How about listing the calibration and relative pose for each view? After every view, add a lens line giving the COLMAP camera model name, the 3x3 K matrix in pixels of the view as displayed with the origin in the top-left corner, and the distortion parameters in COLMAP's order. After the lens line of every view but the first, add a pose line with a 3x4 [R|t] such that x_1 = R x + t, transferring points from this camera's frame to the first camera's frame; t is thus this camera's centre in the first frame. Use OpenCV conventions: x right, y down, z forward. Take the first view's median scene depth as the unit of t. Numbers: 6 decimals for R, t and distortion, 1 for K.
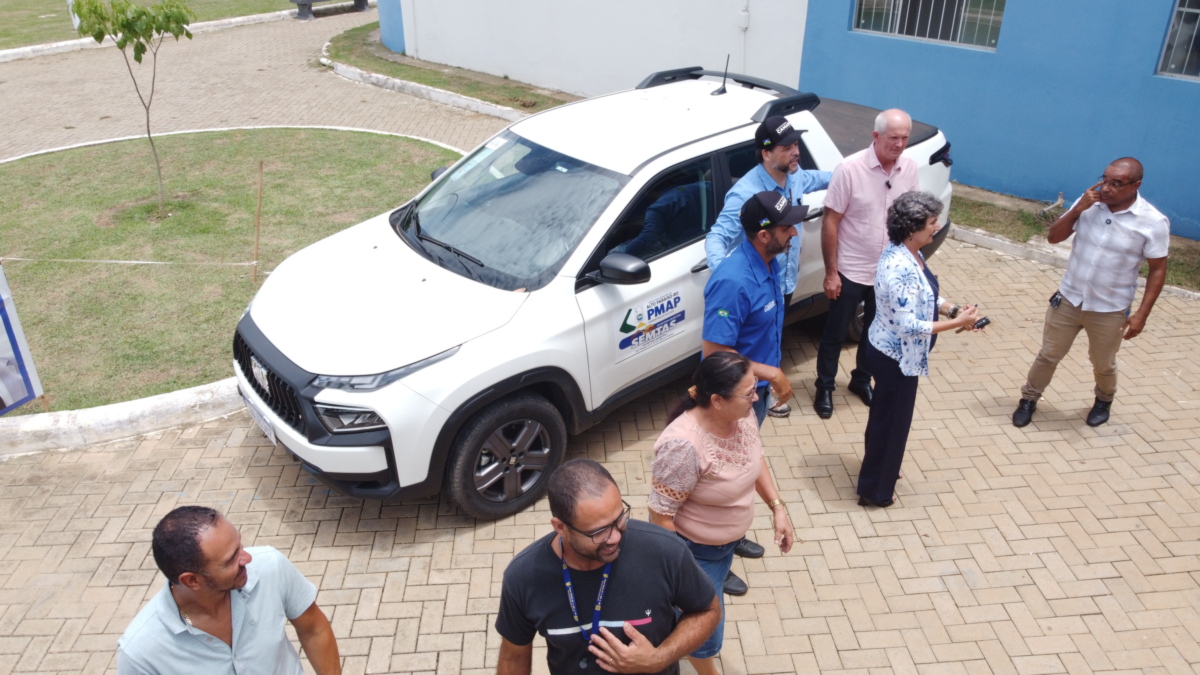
lens RADIAL K [[913.0, 0, 589.1], [0, 913.0, 338.9], [0, 0, 1]] dist [-0.006079, -0.000712]
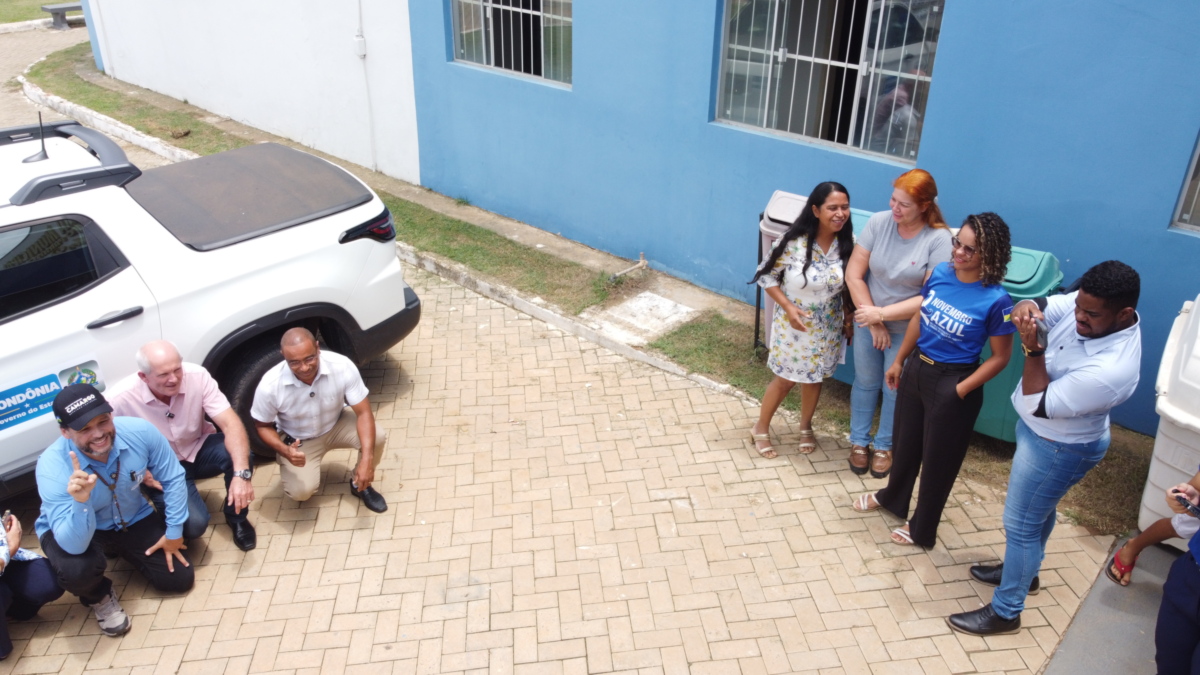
lens RADIAL K [[913.0, 0, 593.9], [0, 913.0, 332.9], [0, 0, 1]] dist [-0.006079, -0.000712]
pose [[0.998740, -0.008960, 0.049387, 0.511137], [0.009280, 0.999937, -0.006265, -0.094819], [-0.049328, 0.006716, 0.998760, 0.160241]]
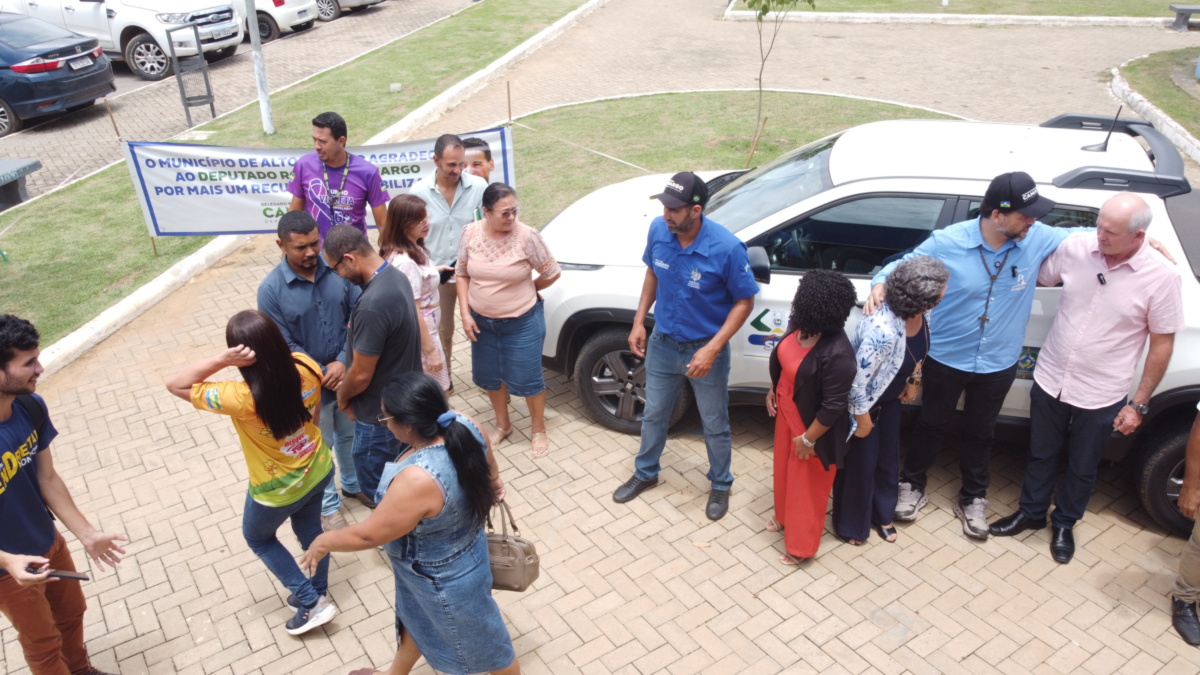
lens RADIAL K [[913.0, 0, 592.4], [0, 913.0, 333.3], [0, 0, 1]] dist [-0.006079, -0.000712]
pose [[0.527790, 0.399753, -0.749423, 0.502281], [-0.396120, 0.896342, 0.199149, -0.094198], [0.751350, 0.191753, 0.631431, 0.163836]]
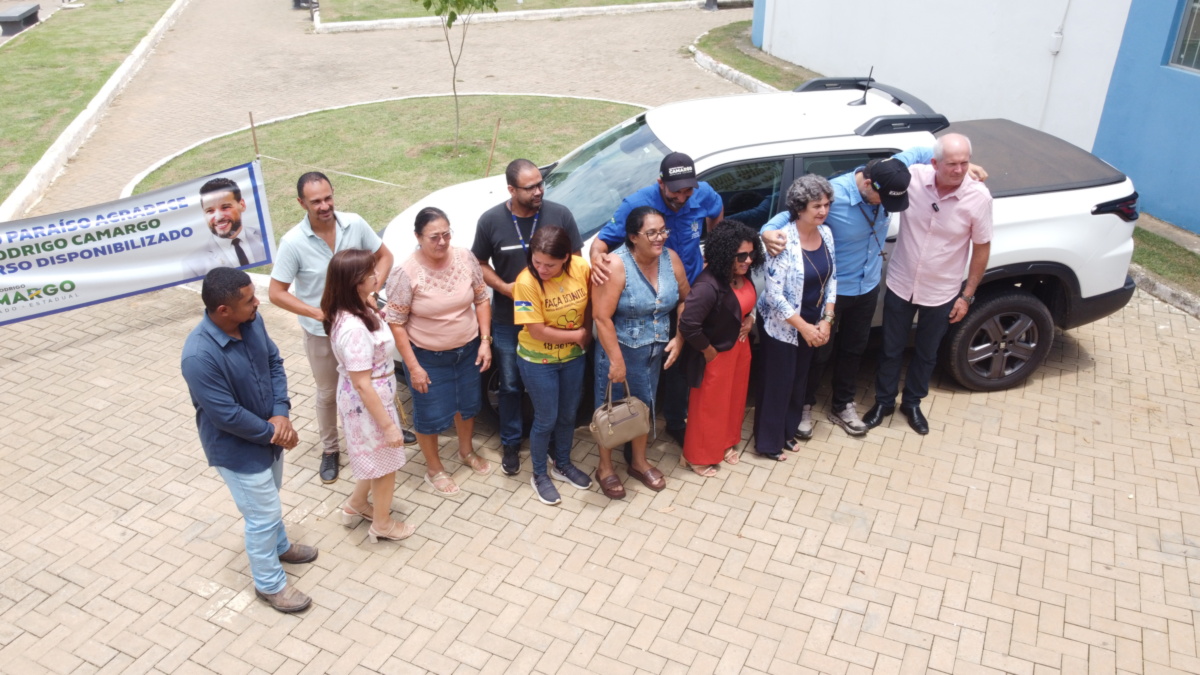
lens RADIAL K [[913.0, 0, 592.3], [0, 913.0, 334.6], [0, 0, 1]] dist [-0.006079, -0.000712]
pose [[0.873399, 0.229332, -0.429629, 0.325893], [-0.230778, 0.971744, 0.049557, -0.007425], [0.428854, 0.055866, 0.901645, -0.002976]]
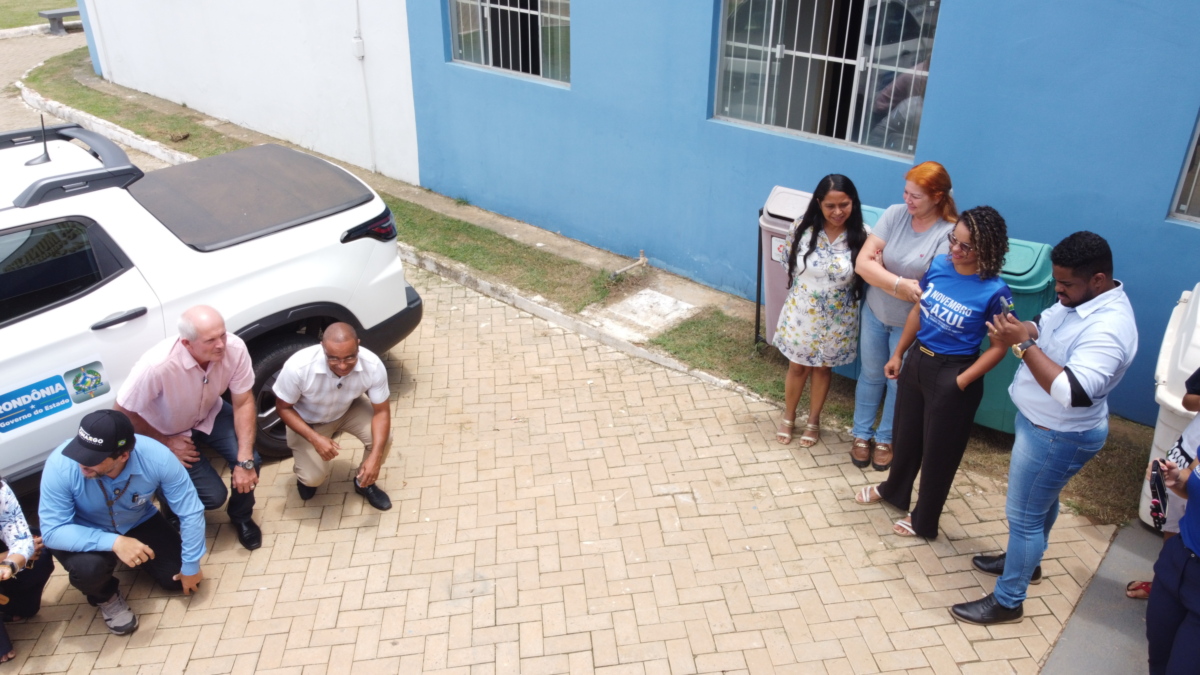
lens RADIAL K [[913.0, 0, 593.9], [0, 913.0, 333.1], [0, 0, 1]] dist [-0.006079, -0.000712]
pose [[0.998544, -0.019284, 0.050388, 0.508954], [0.019650, 0.999784, -0.006781, -0.091376], [-0.050247, 0.007762, 0.998707, 0.156929]]
